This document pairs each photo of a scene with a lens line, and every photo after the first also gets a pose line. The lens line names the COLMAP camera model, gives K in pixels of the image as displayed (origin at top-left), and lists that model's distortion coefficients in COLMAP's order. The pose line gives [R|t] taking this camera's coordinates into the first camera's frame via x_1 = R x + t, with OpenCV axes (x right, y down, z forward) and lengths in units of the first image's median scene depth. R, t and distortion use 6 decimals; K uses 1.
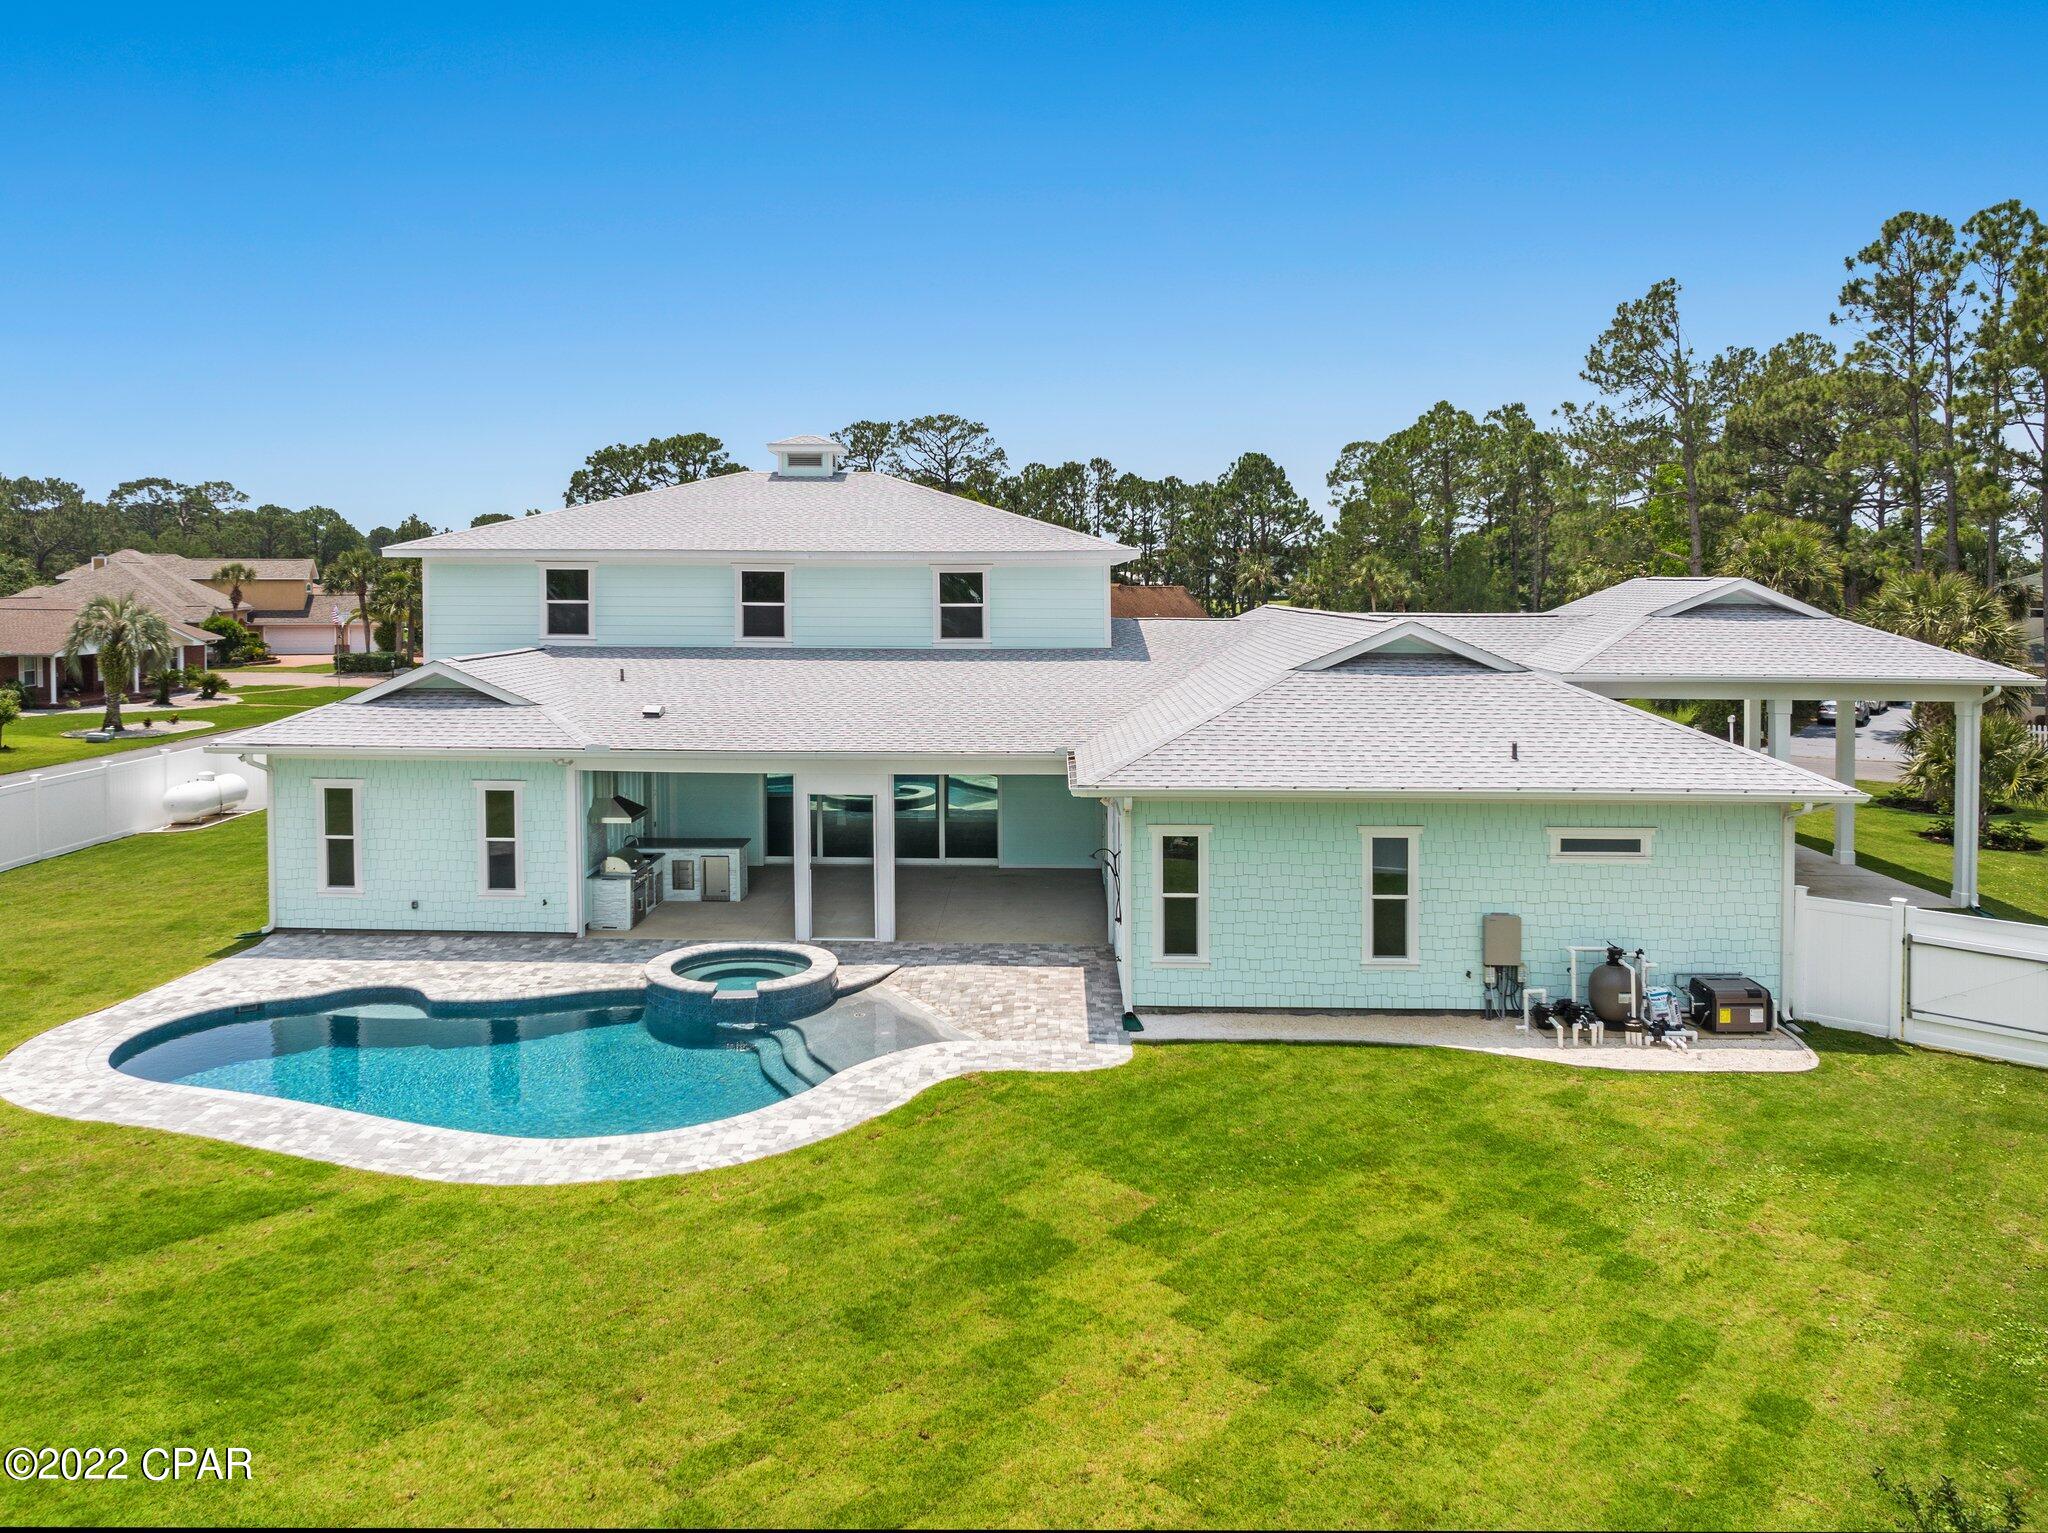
lens RADIAL K [[1443.9, 0, 1015.1], [0, 1443.9, 767.1], [0, 0, 1]] dist [-0.035346, -0.000103]
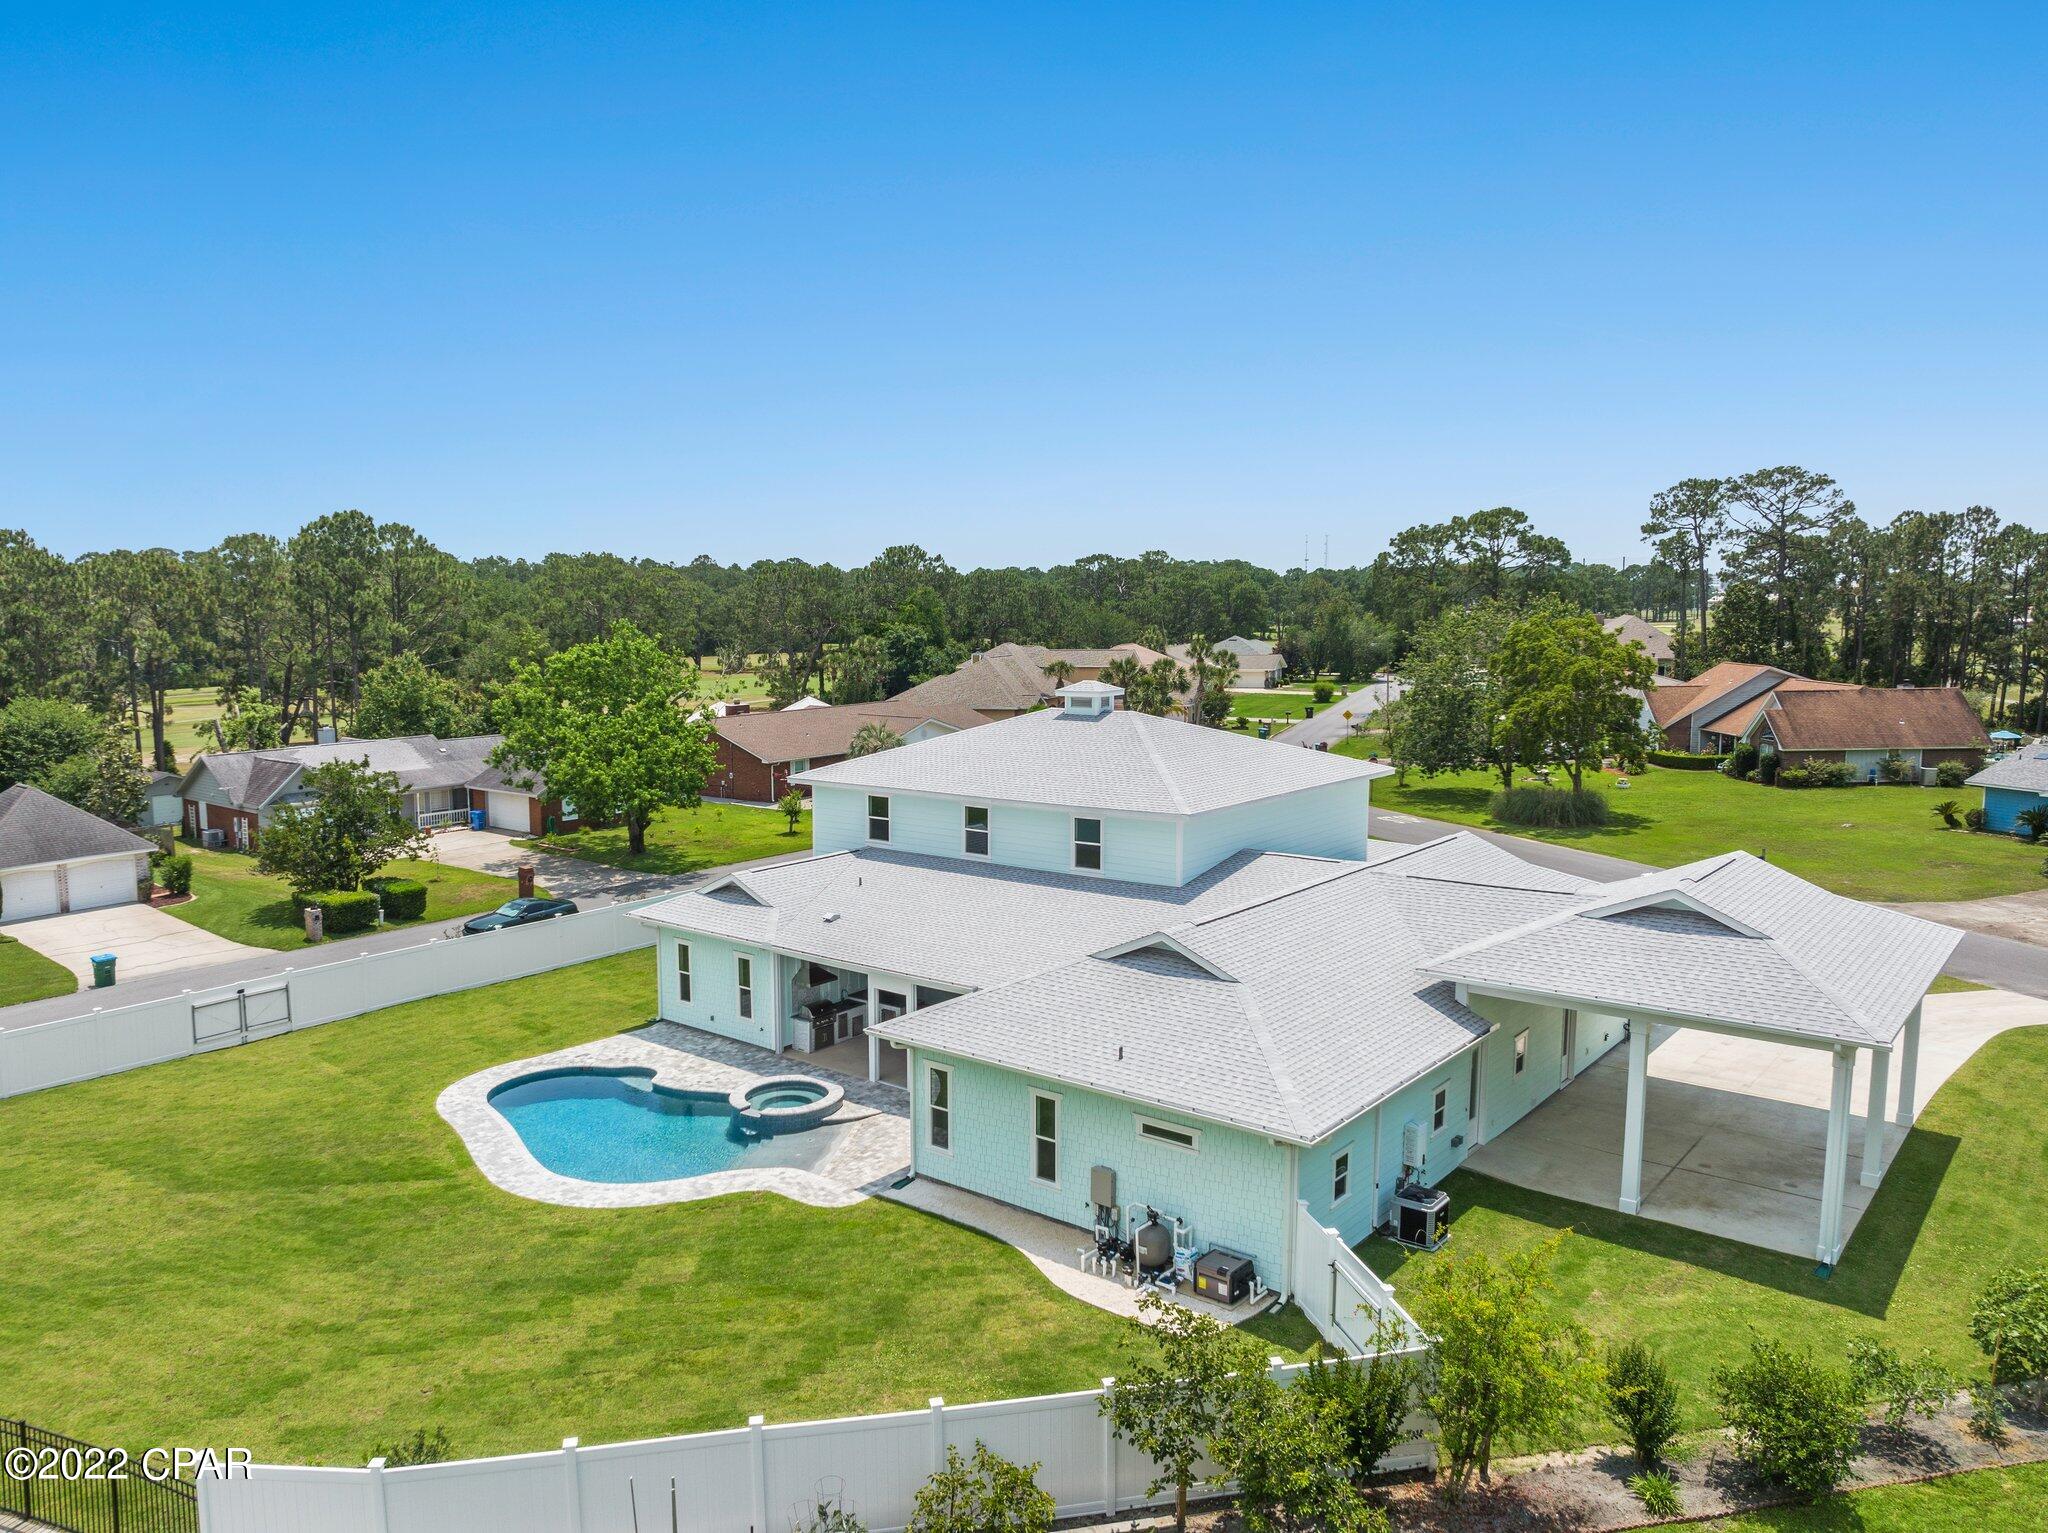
lens RADIAL K [[1508.7, 0, 1033.5], [0, 1508.7, 871.8], [0, 0, 1]] dist [-0.051570, -0.000768]
pose [[0.763513, 0.097202, -0.638435, 0.939975], [-0.049318, 0.994497, 0.092433, -0.245985], [0.643906, -0.039087, 0.764105, -0.101068]]
